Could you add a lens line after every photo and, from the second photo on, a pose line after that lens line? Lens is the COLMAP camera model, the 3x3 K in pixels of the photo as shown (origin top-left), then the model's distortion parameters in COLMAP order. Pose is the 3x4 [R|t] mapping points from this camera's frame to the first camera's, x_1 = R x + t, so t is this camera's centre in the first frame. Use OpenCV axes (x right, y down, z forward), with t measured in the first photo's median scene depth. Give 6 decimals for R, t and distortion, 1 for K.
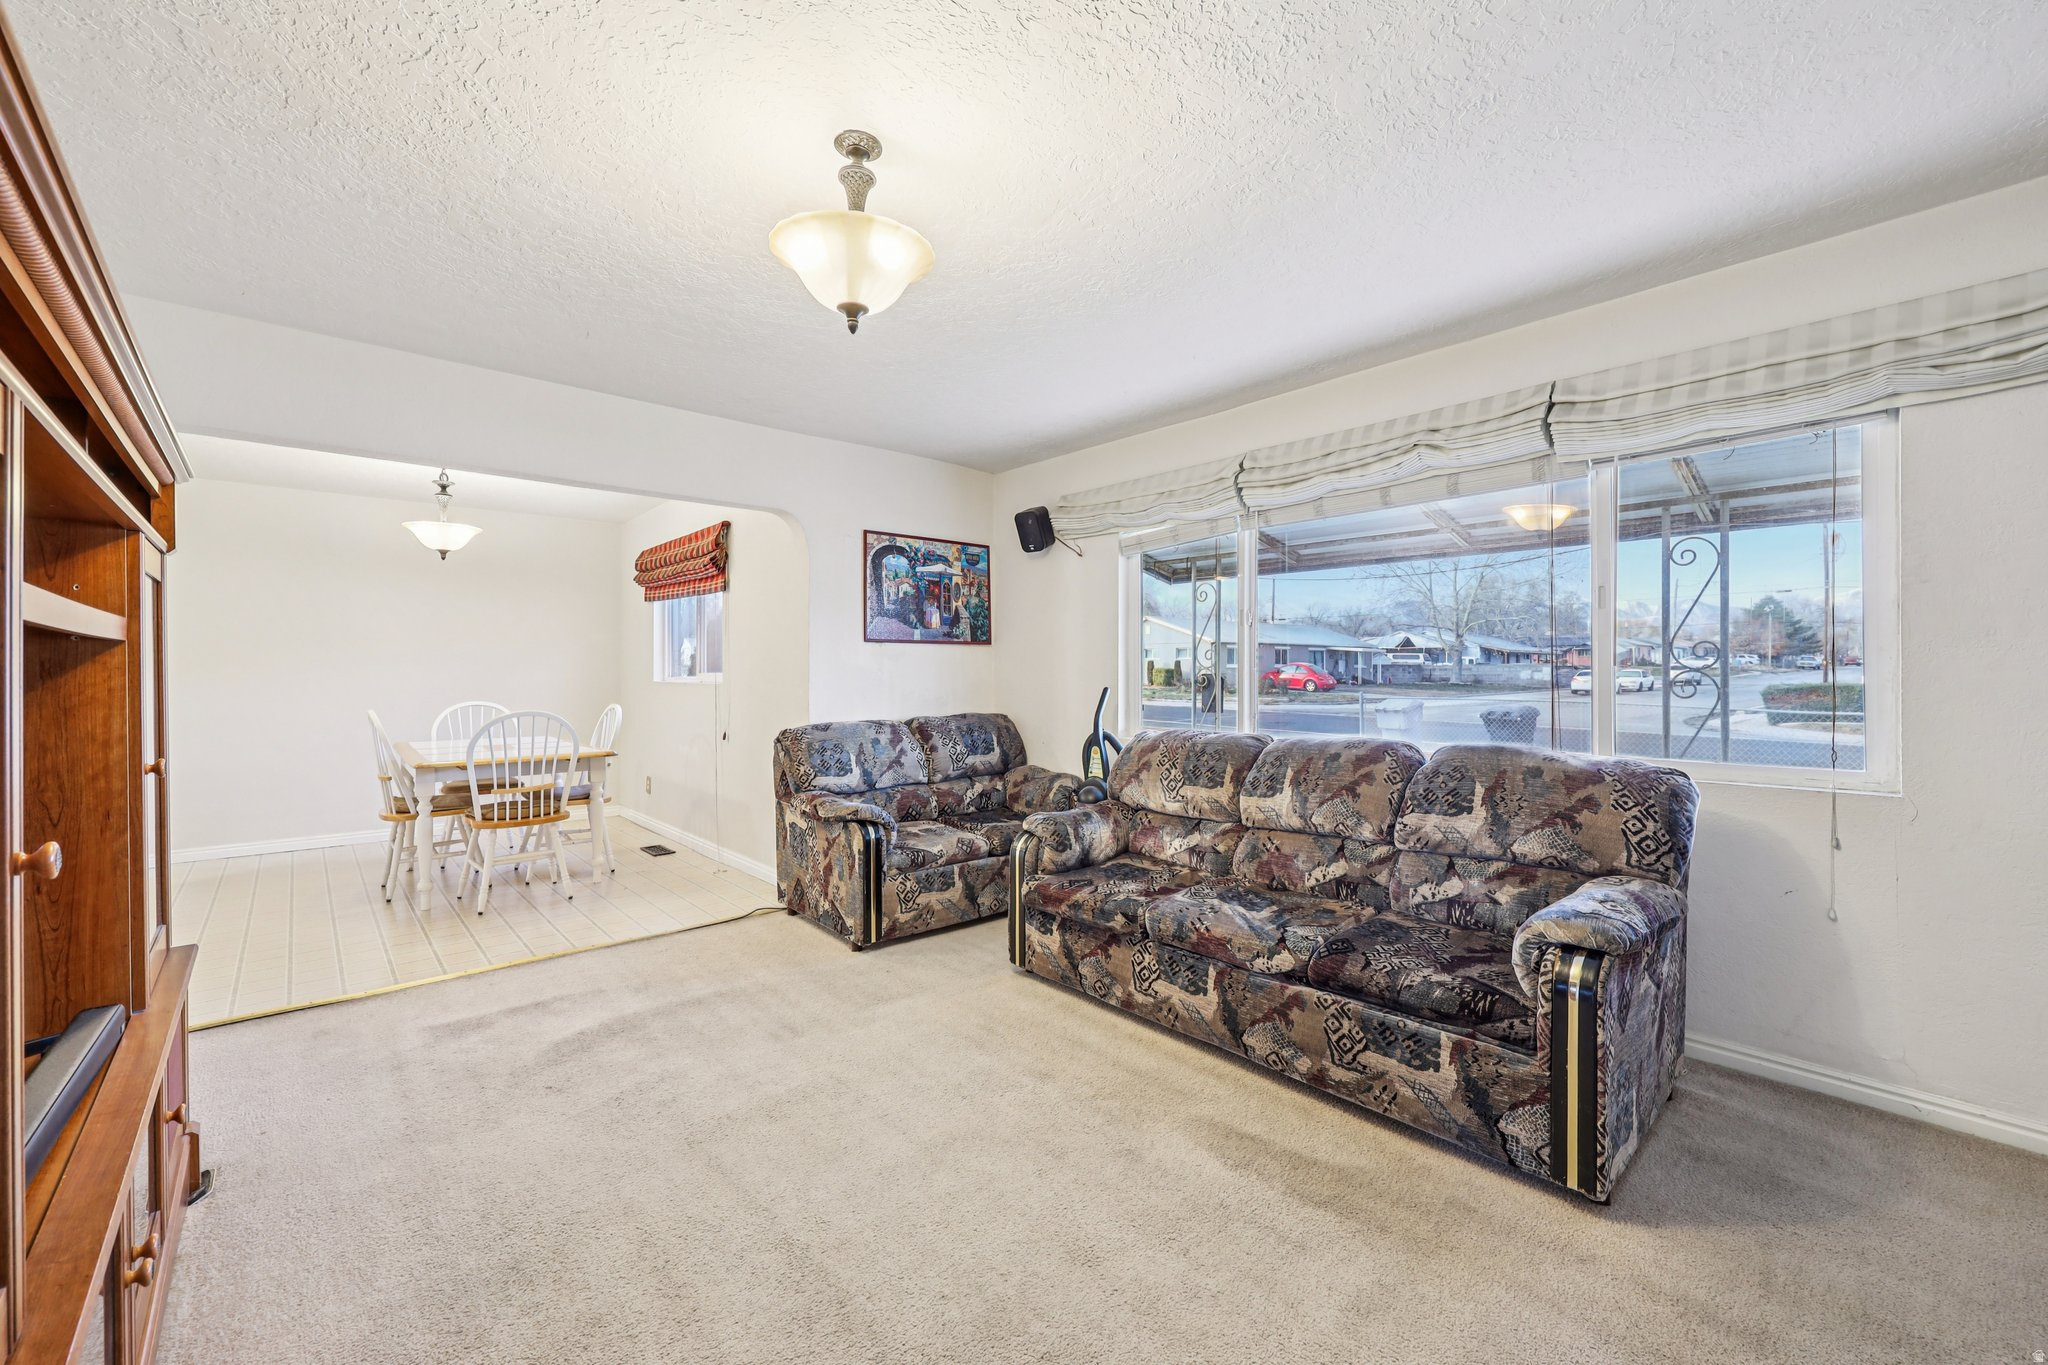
lens RADIAL K [[818.5, 0, 1033.8], [0, 818.5, 676.5], [0, 0, 1]] dist [0.005432, -0.000012]
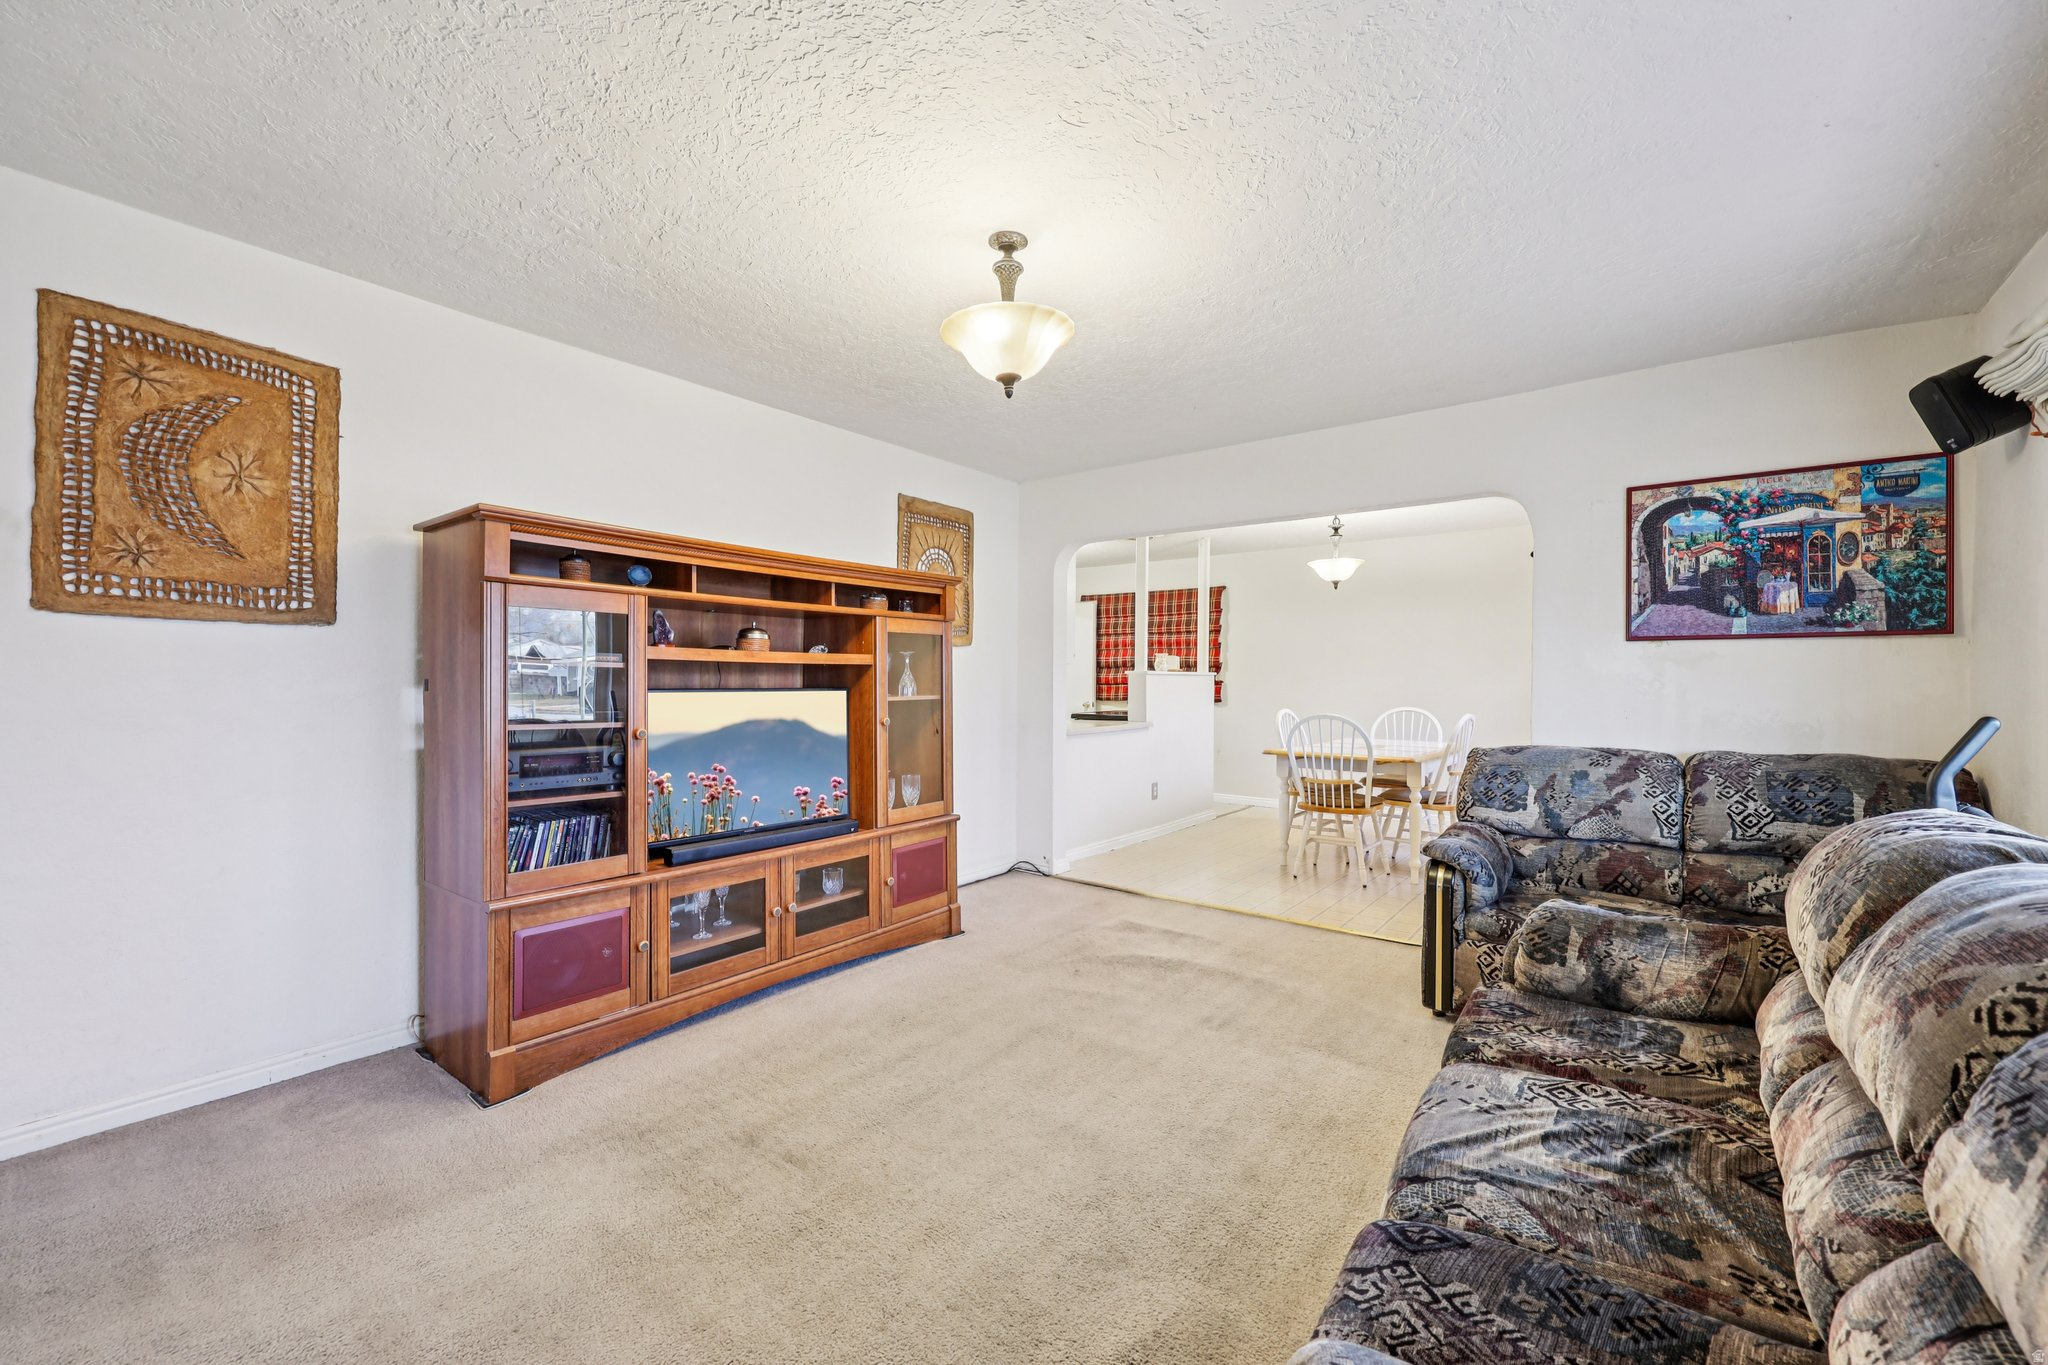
lens RADIAL K [[818.5, 0, 1034.8], [0, 818.5, 685.6], [0, 0, 1]] dist [0.005432, -0.000012]
pose [[0.190250, 0.008632, -0.981698, 0.411845], [-0.010970, 0.999918, 0.006666, -0.001783], [0.981674, 0.009501, 0.190329, 0.341059]]
